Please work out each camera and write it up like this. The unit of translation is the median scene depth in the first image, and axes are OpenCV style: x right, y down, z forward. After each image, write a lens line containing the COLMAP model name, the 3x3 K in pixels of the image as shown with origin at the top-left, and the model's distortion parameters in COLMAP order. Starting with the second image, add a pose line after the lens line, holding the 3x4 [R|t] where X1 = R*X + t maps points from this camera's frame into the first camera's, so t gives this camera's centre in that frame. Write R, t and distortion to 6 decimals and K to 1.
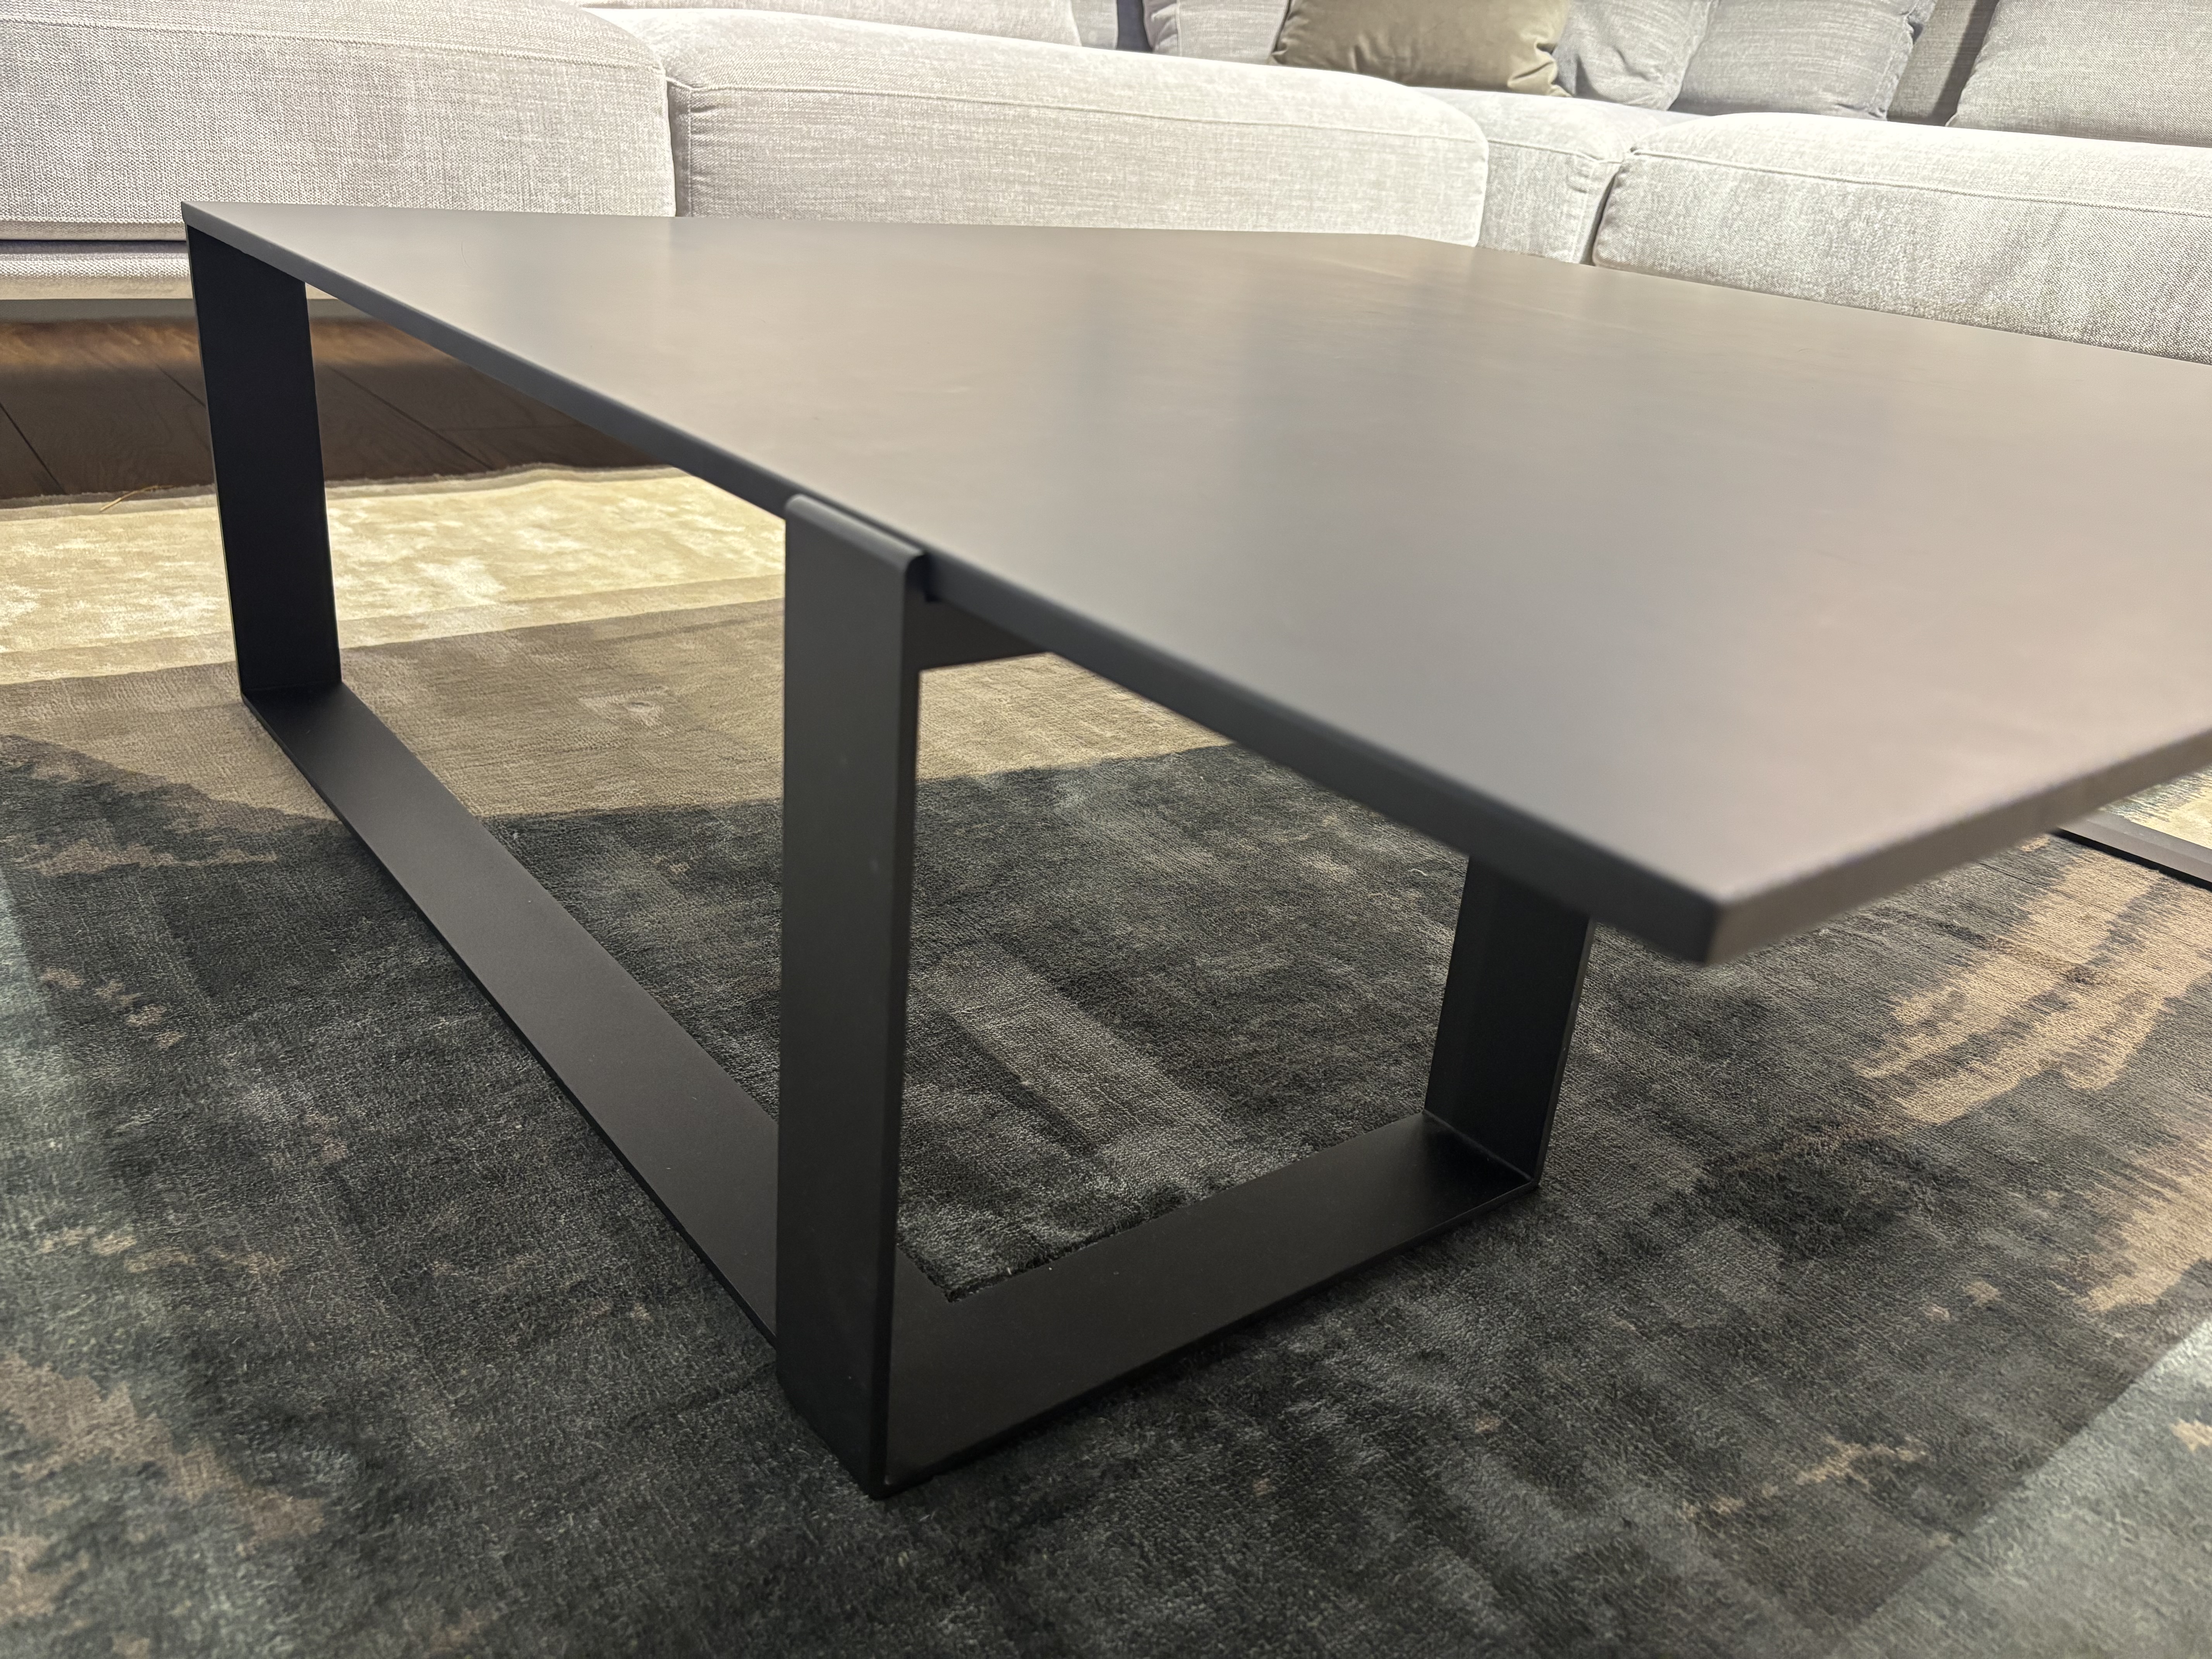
lens RADIAL K [[1686.1, 0, 1100.1], [0, 1686.1, 814.9], [0, 0, 1]] dist [0.017831, -0.009794]
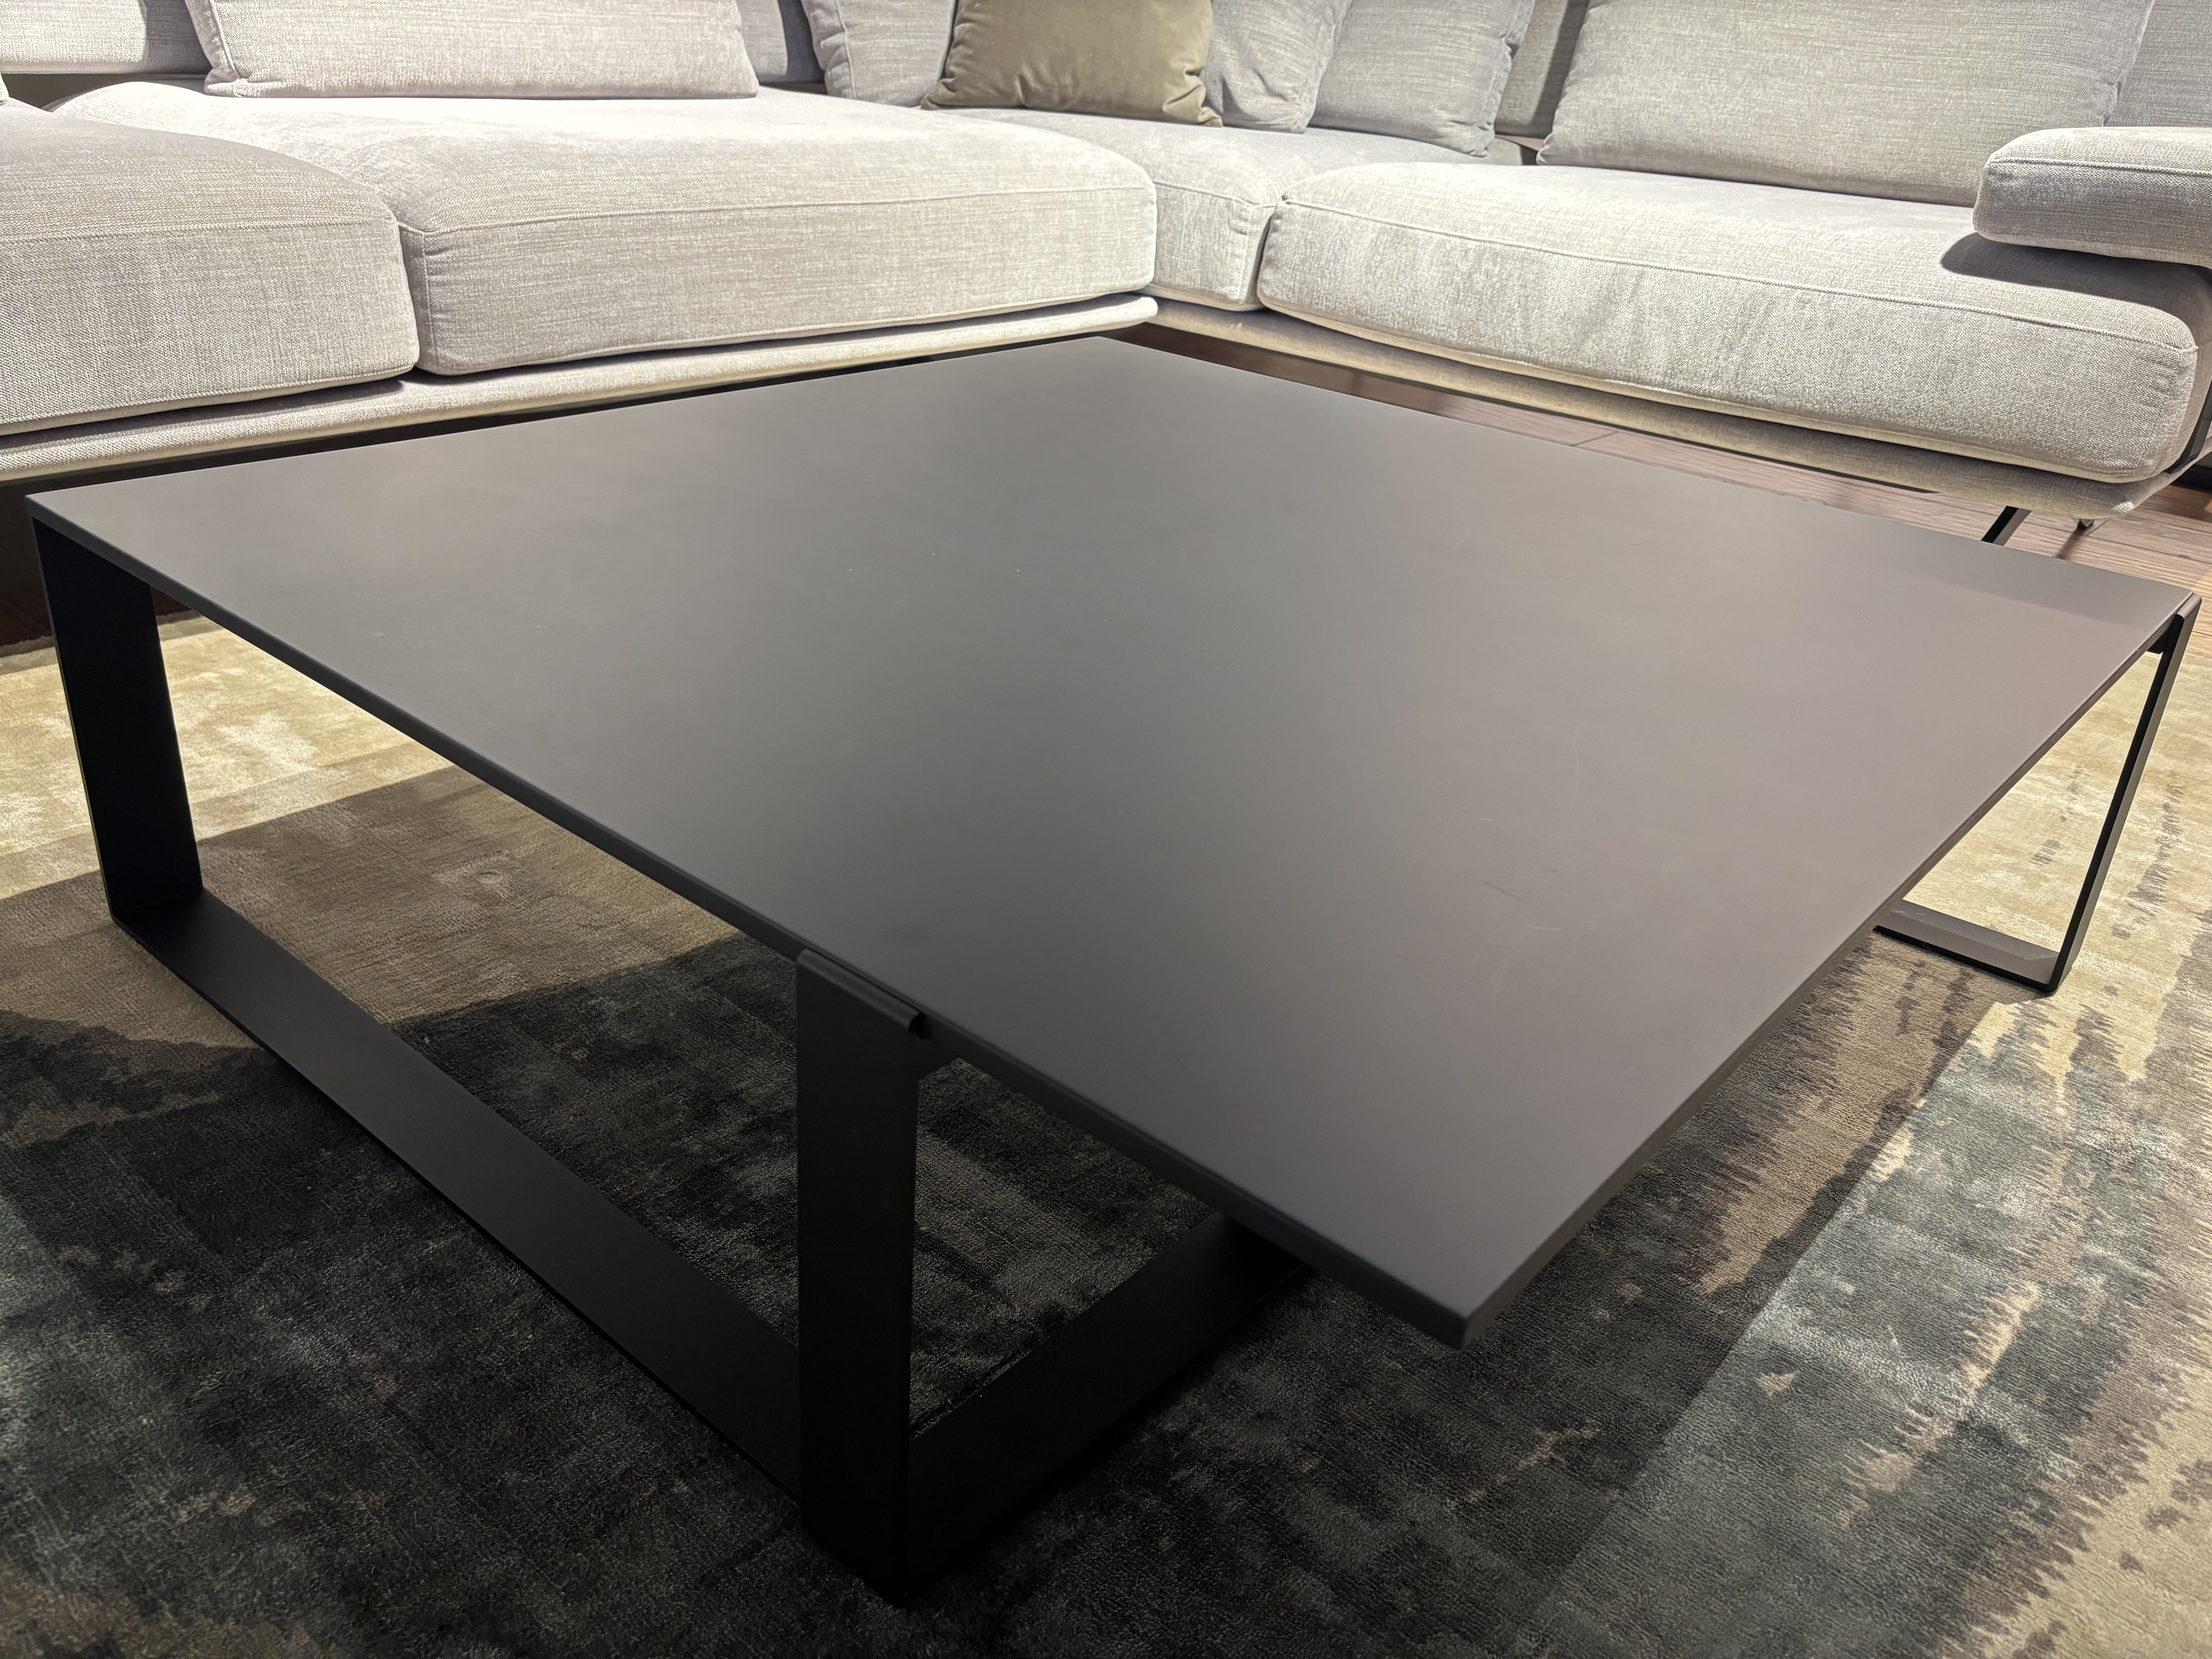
lens RADIAL K [[1679.2, 0, 1098.2], [0, 1679.2, 805.4], [0, 0, 1]] dist [0.038131, -0.037739]
pose [[0.979846, -0.102195, 0.171631, -0.084354], [0.091521, 0.993409, 0.069014, -0.193842], [-0.177553, -0.051915, 0.982741, -0.210077]]
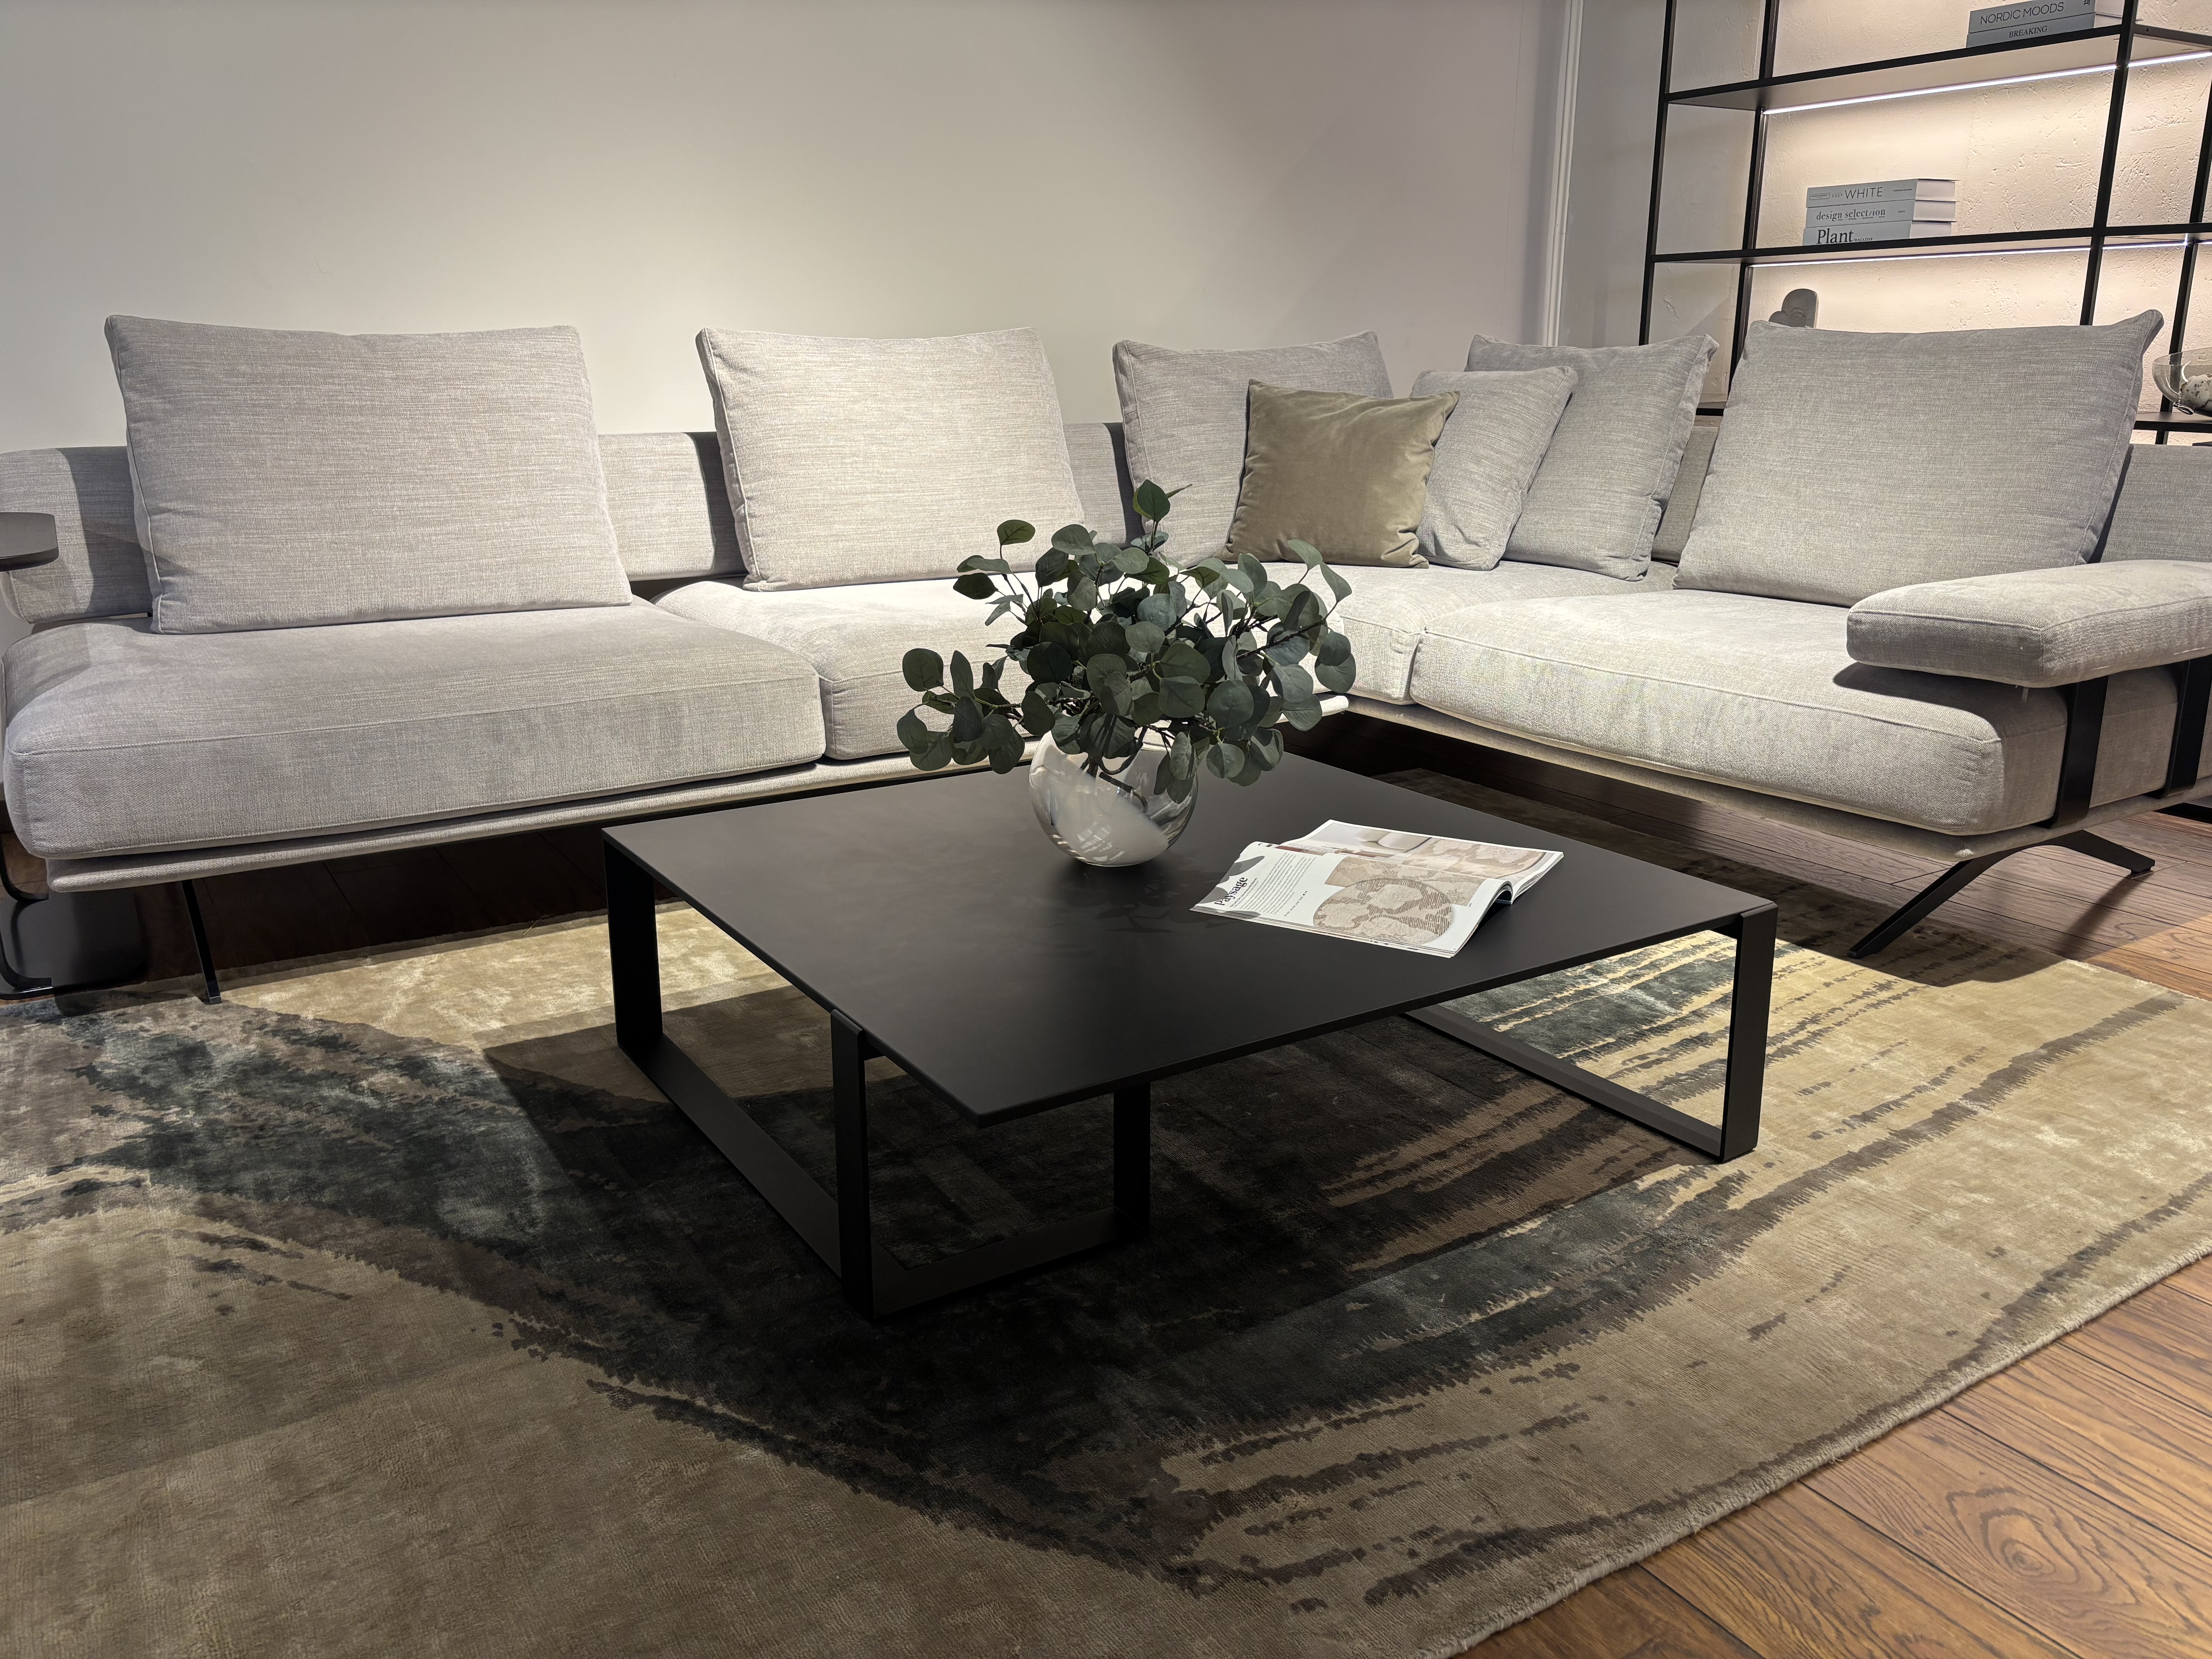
lens RADIAL K [[1675.2, 0, 1103.3], [0, 1675.2, 818.7], [0, 0, 1]] dist [0.021368, -0.007679]
pose [[0.992867, -0.058549, -0.103857, 0.389895], [0.043732, 0.989241, -0.139608, -0.035527], [0.110913, 0.134070, 0.984745, -1.236755]]
